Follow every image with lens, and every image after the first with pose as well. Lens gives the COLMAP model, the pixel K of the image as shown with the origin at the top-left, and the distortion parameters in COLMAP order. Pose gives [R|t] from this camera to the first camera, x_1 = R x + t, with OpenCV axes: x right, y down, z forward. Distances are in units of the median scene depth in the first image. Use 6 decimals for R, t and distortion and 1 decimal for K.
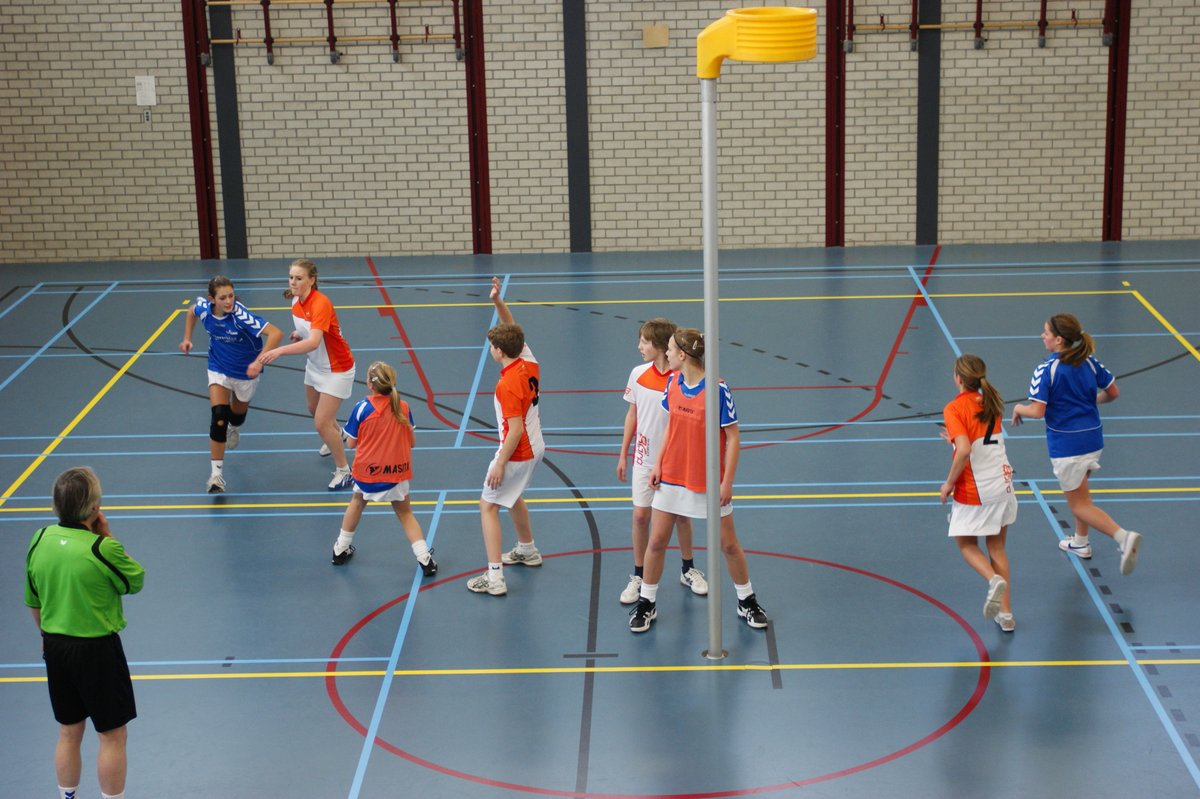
lens RADIAL K [[2142.1, 0, 617.4], [0, 2142.1, 384.0], [0, 0, 1]] dist [0.032139, 0.212273]
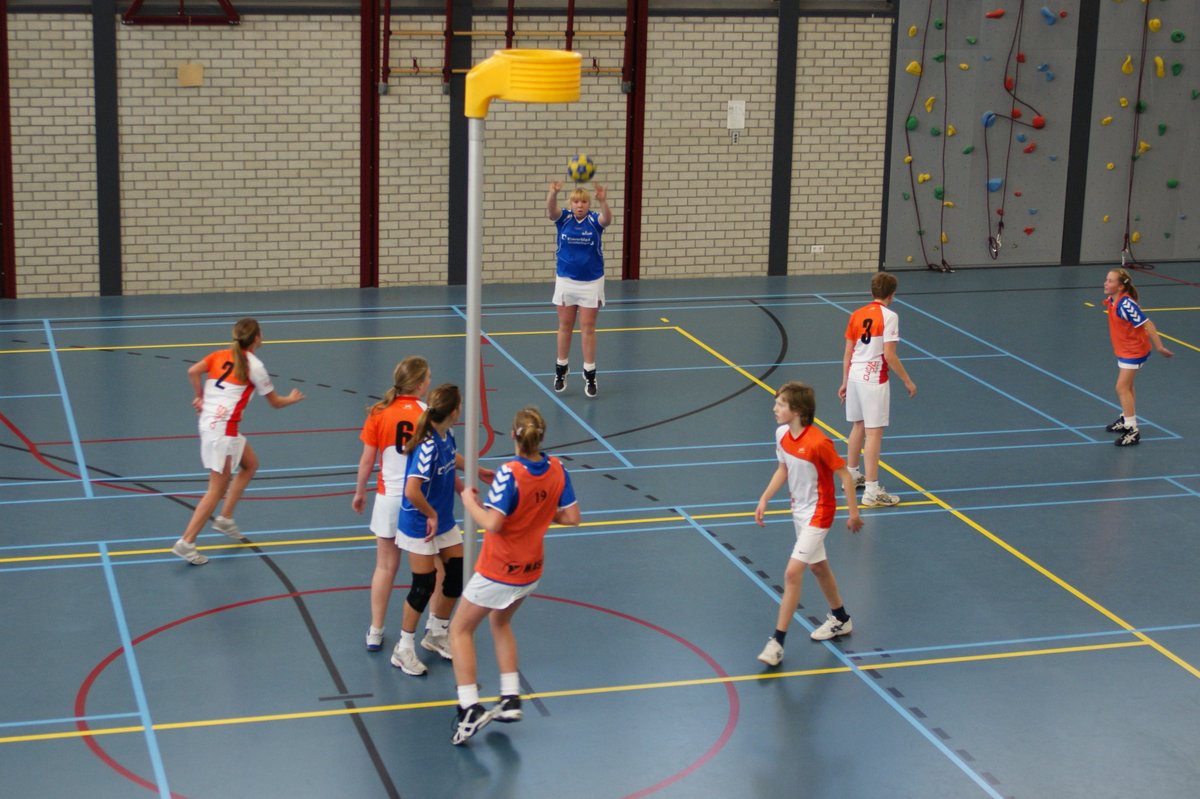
lens RADIAL K [[2167.5, 0, 594.5], [0, 2167.5, 397.4], [0, 0, 1]] dist [-0.054667, 0.168367]
pose [[0.952811, -0.024604, 0.302566, -0.107384], [0.029173, 0.999518, -0.010588, 0.001090], [-0.302159, 0.018915, 0.953070, 0.004470]]
